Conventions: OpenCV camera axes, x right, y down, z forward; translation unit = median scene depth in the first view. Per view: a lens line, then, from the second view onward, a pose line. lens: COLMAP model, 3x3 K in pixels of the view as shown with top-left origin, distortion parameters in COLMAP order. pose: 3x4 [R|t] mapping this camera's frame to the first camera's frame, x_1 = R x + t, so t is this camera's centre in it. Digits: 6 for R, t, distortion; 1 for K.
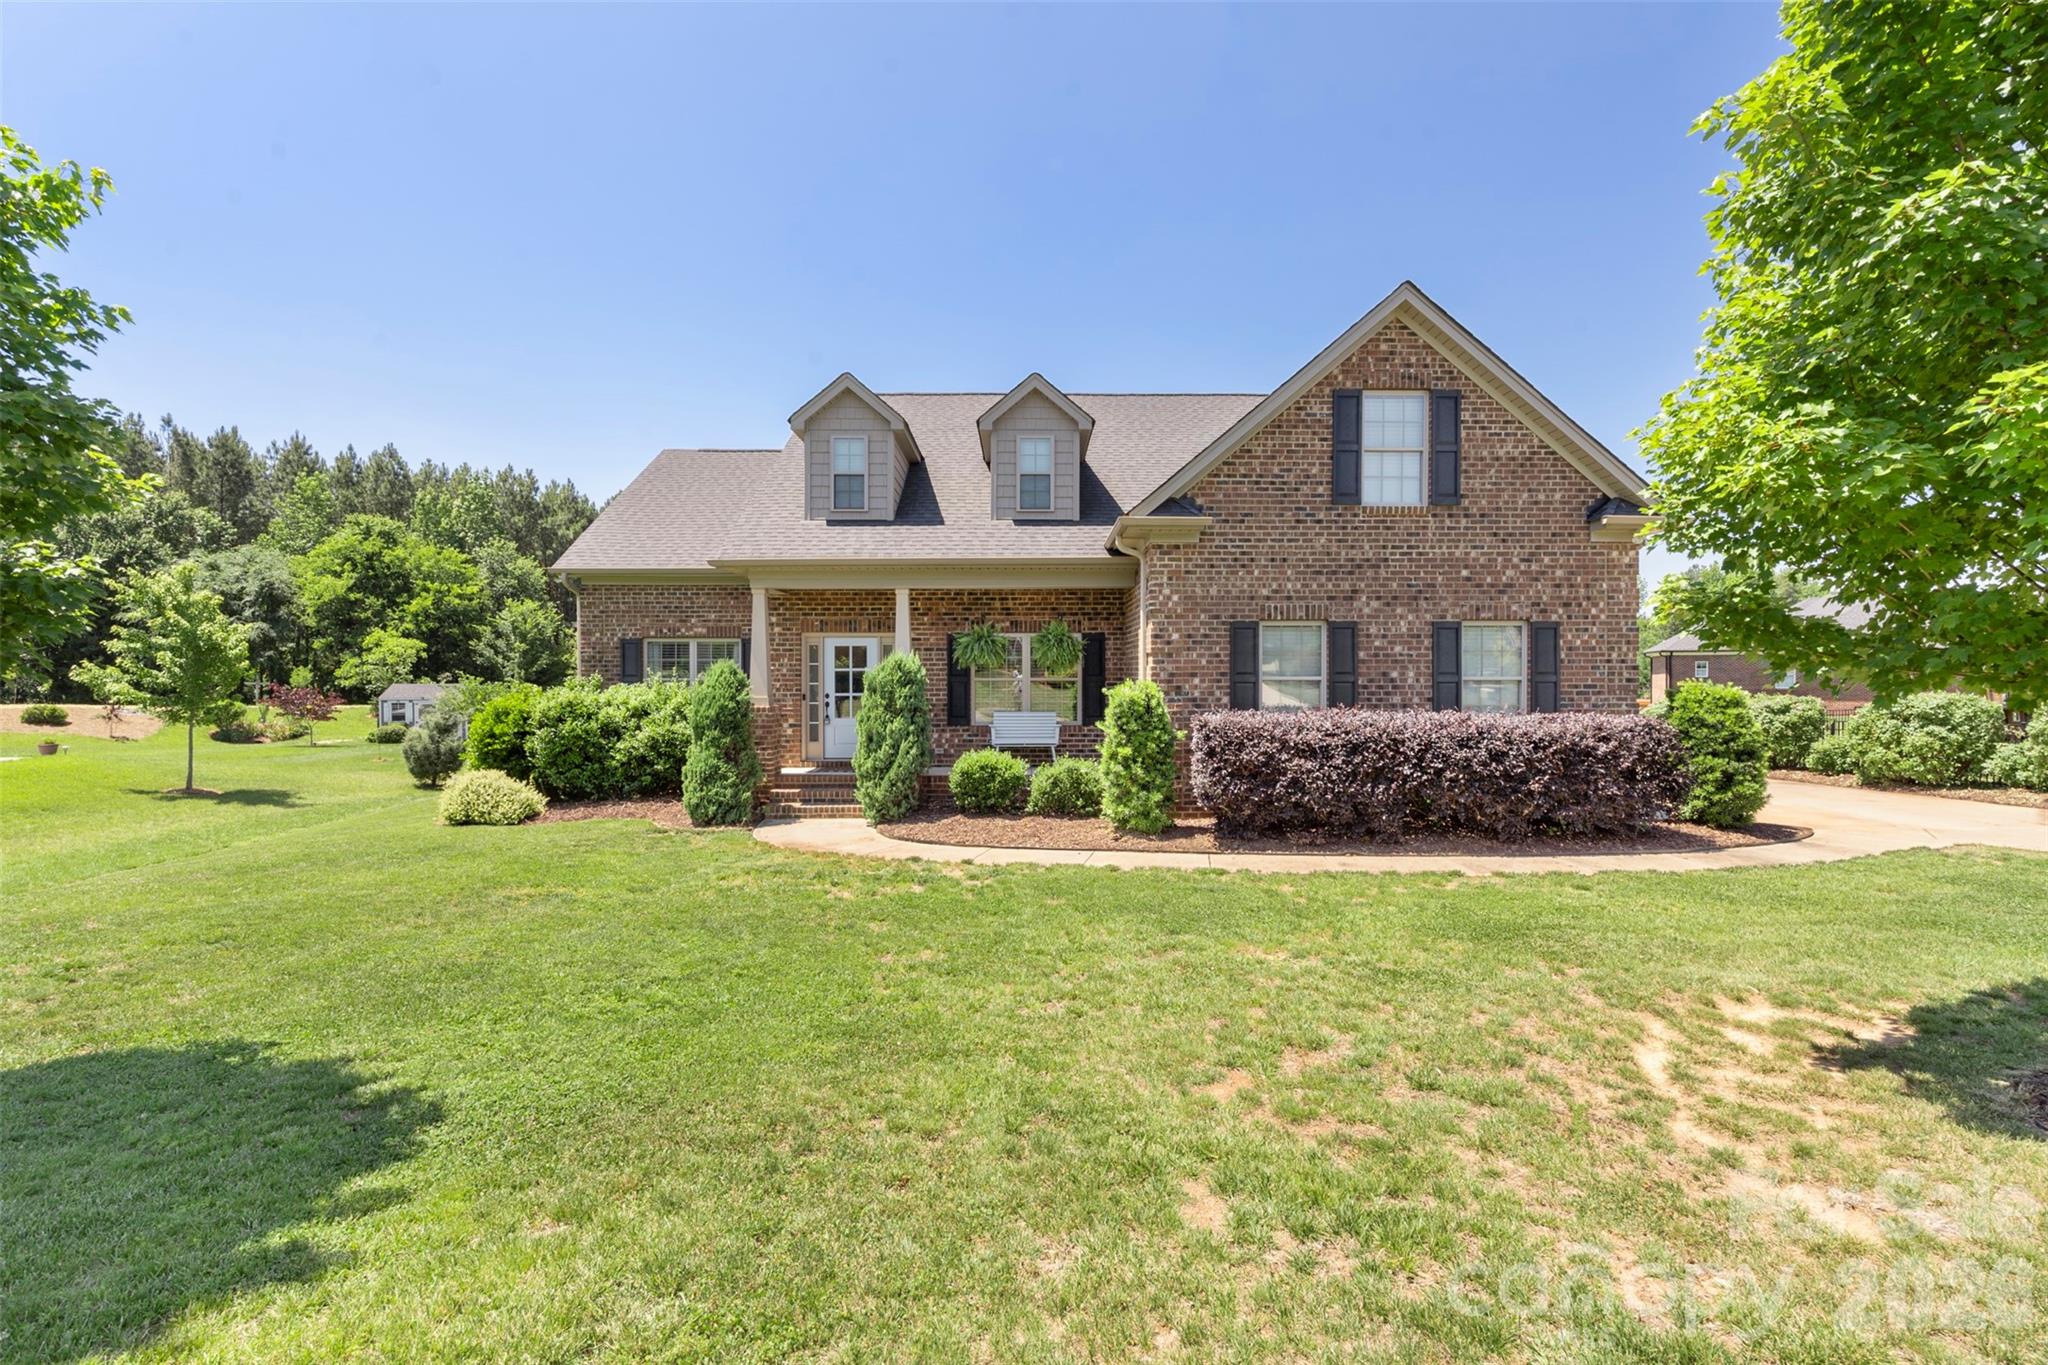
lens RADIAL K [[904.5, 0, 1032.9], [0, 904.5, 685.3], [0, 0, 1]] dist [-0.006139, 0.000011]
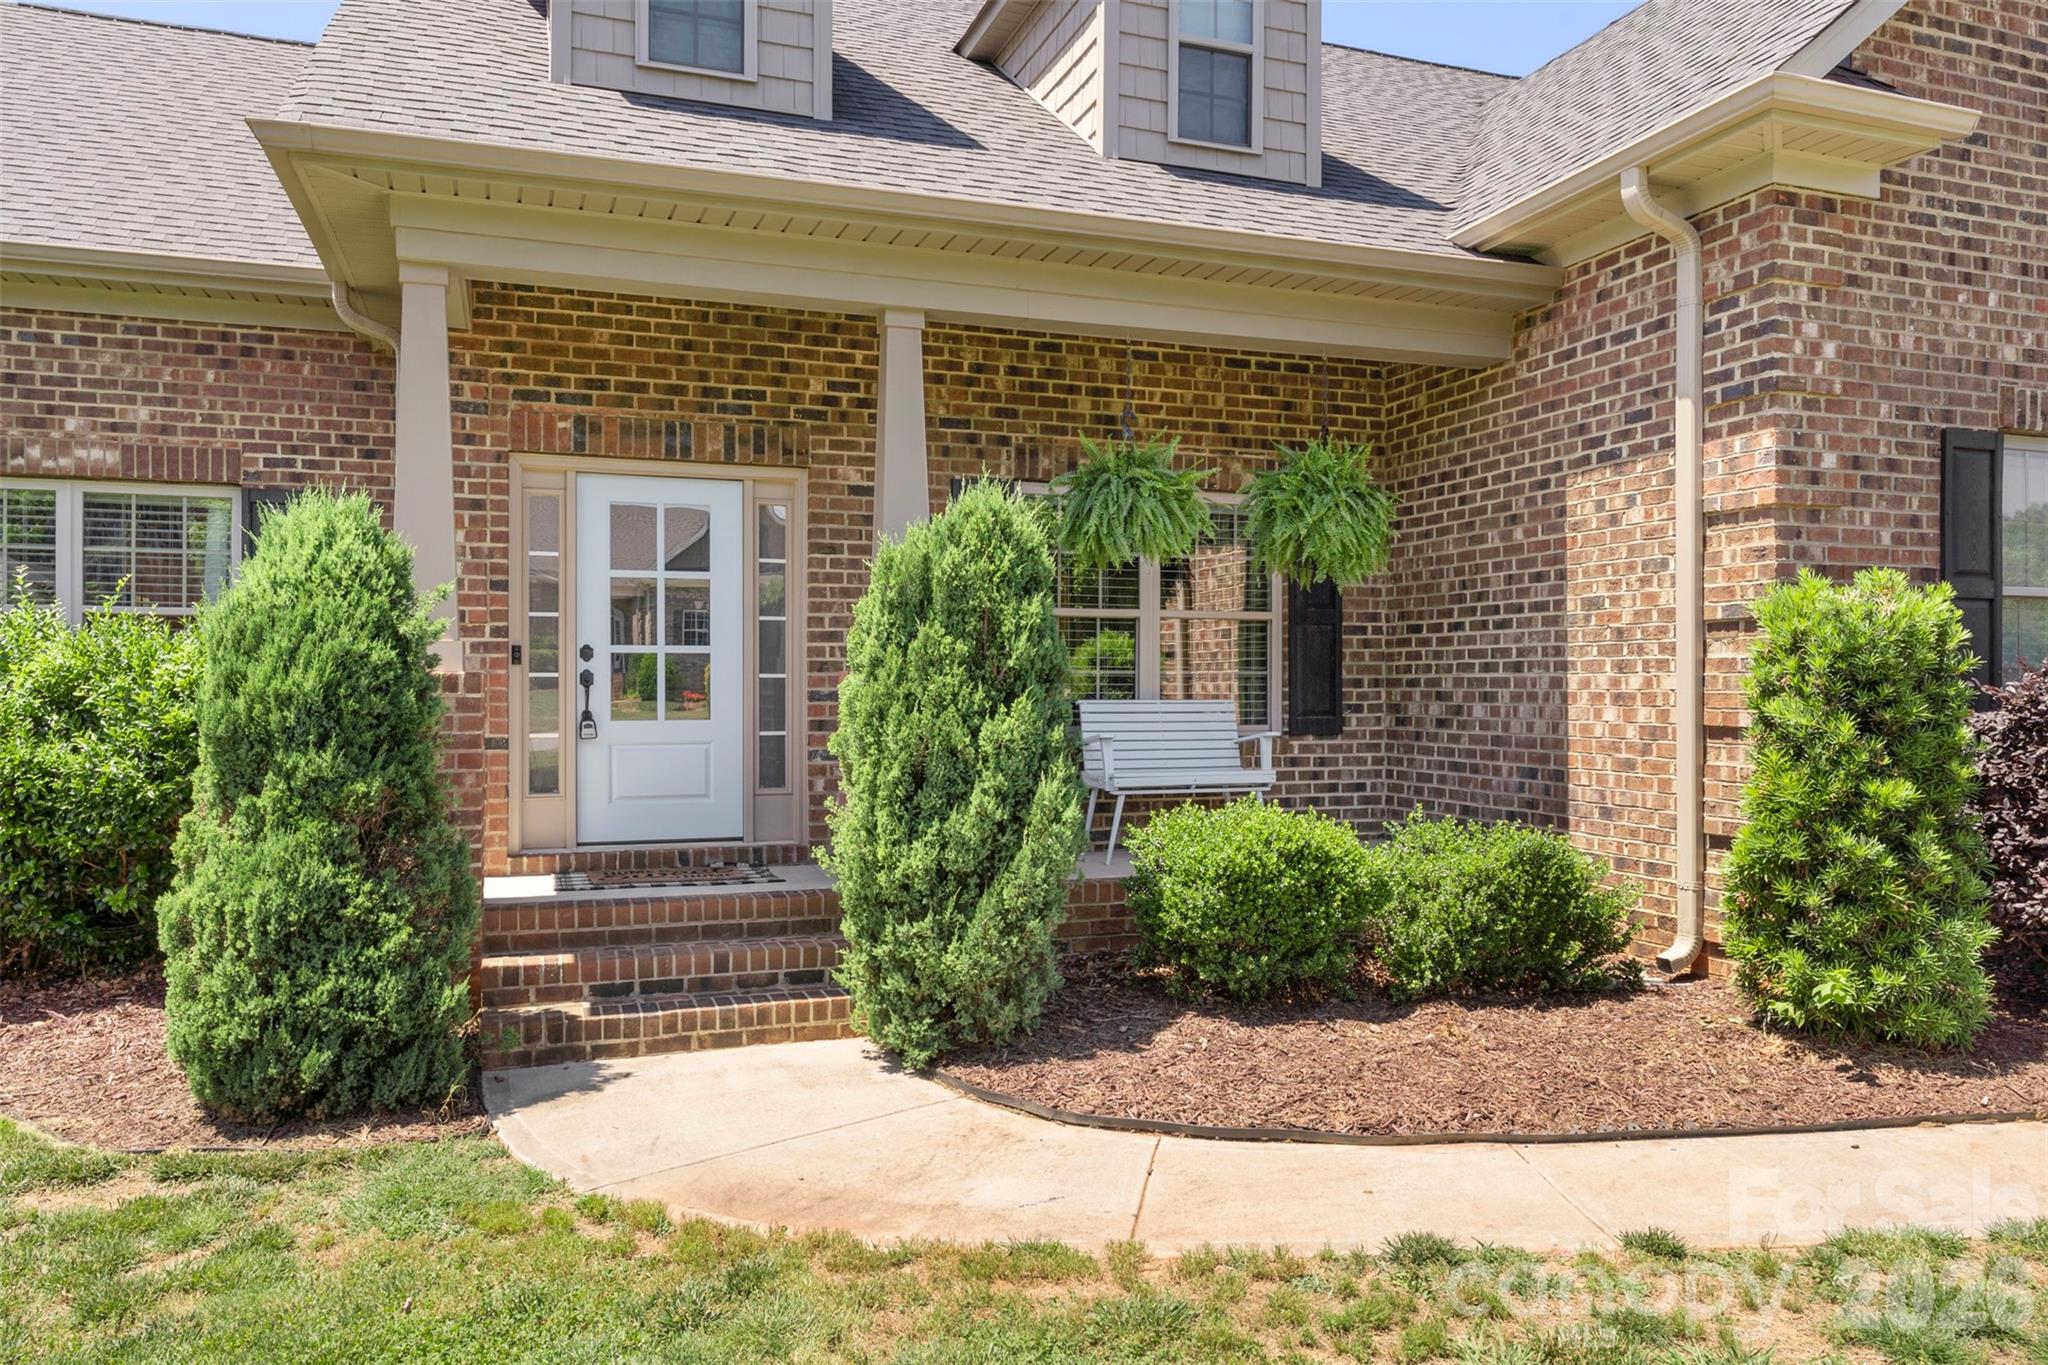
lens RADIAL K [[1447.9, 0, 1024.0], [0, 1447.9, 682.5], [0, 0, 1]] dist [0.003740, -0.001471]
pose [[0.945871, 0.004754, 0.324507, -0.299515], [0.000961, 0.999847, -0.017448, 0.038323], [-0.324540, 0.016816, 0.945722, 0.549414]]
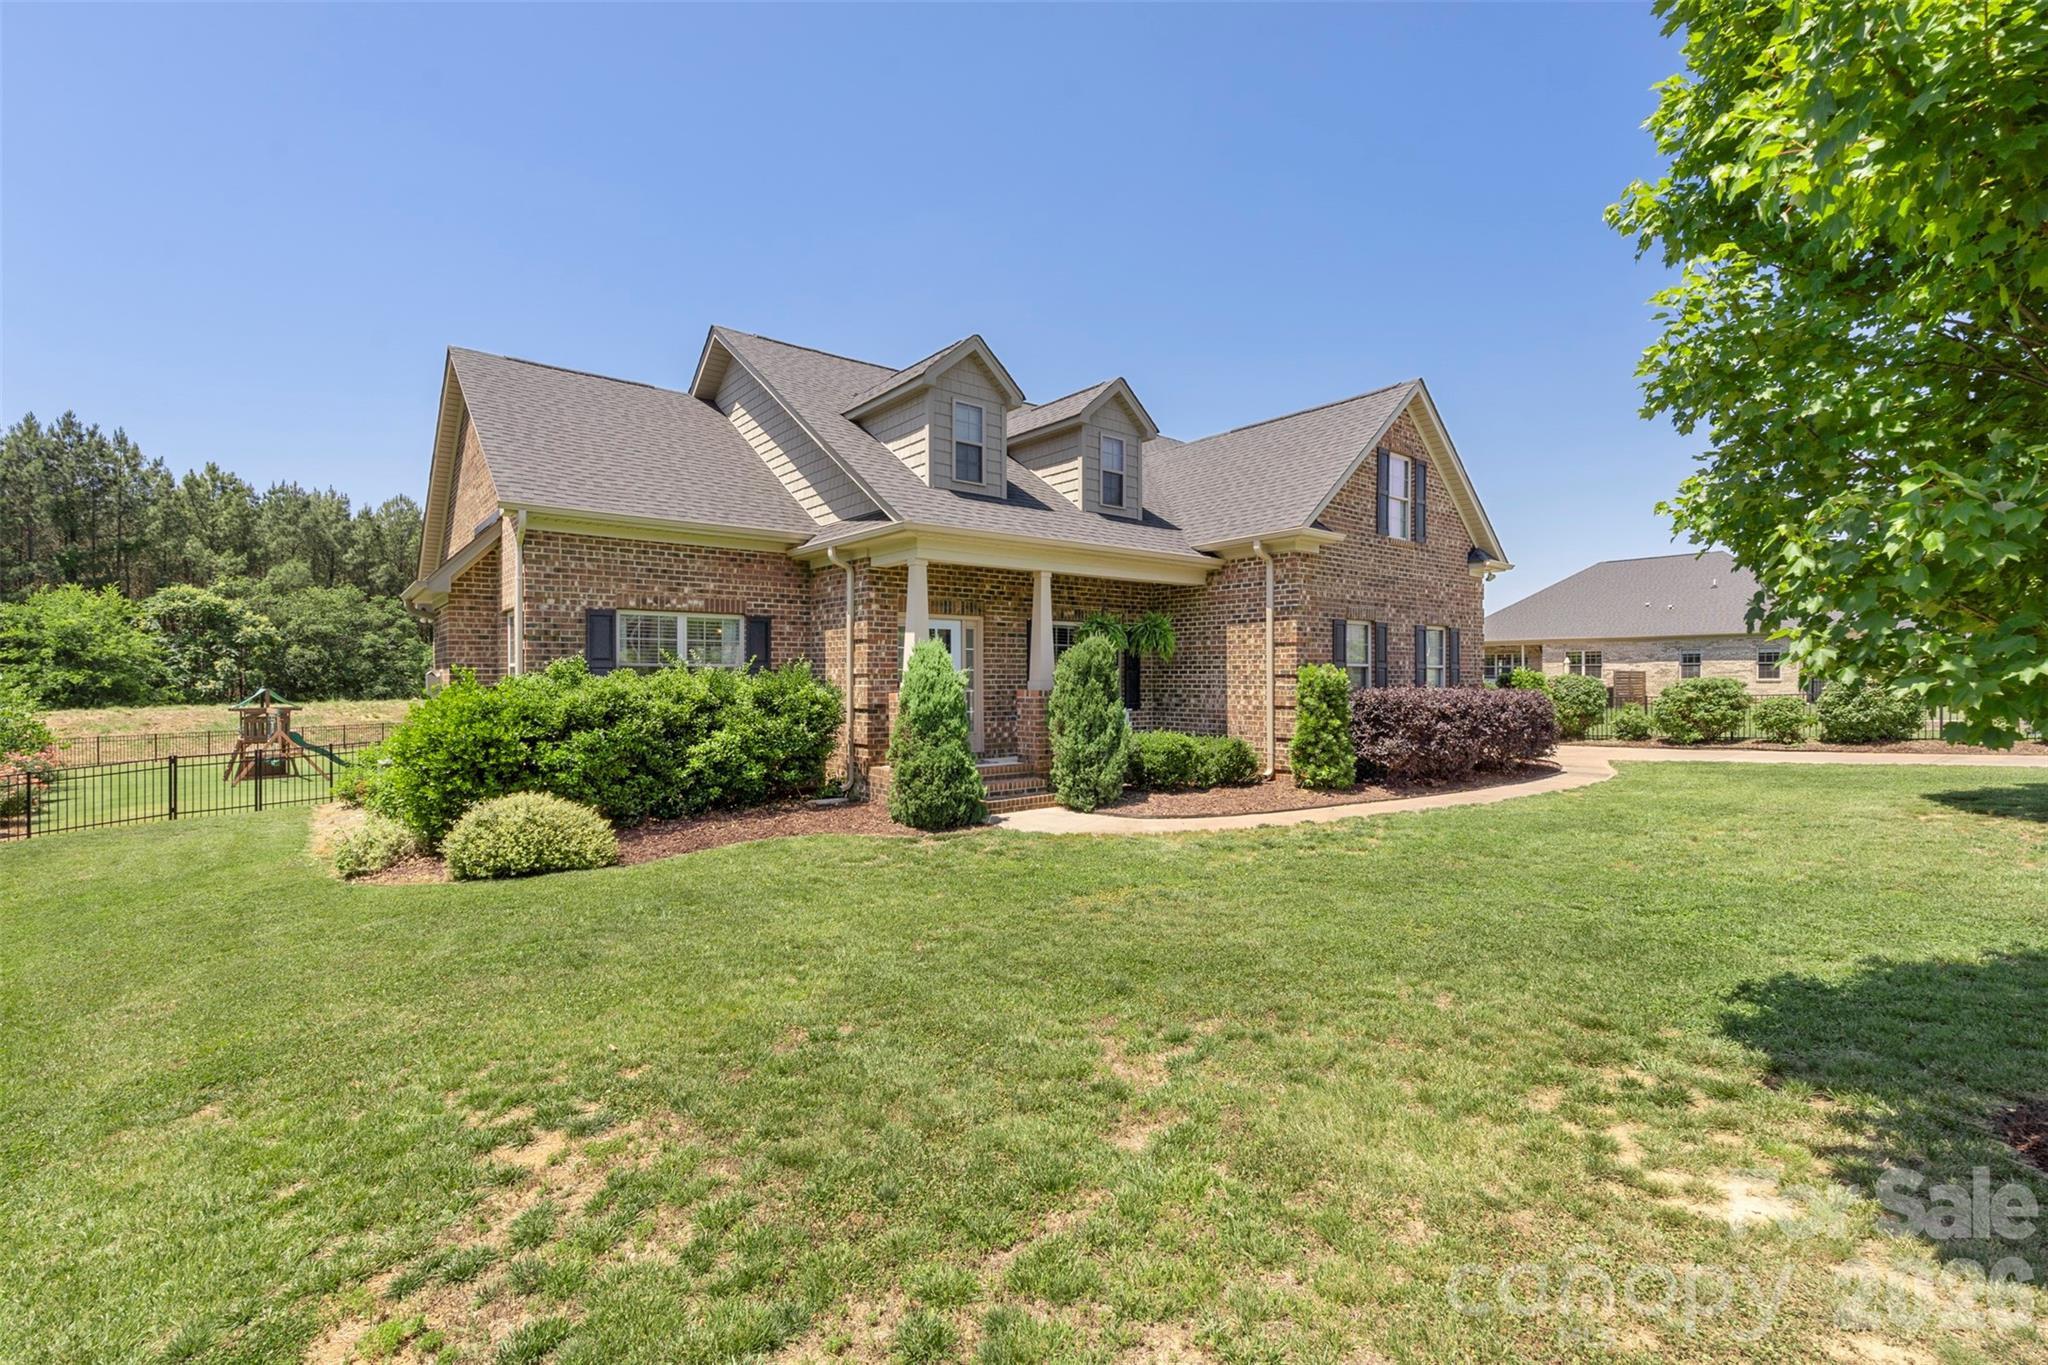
lens RADIAL K [[908.5, 0, 1032.8], [0, 908.5, 679.7], [0, 0, 1]] dist [-0.001496, -0.000355]
pose [[0.779689, 0.000908, 0.626166, -0.848500], [0.008223, 0.999898, -0.011690, 0.023321], [-0.626113, 0.014264, 0.779602, 0.271588]]
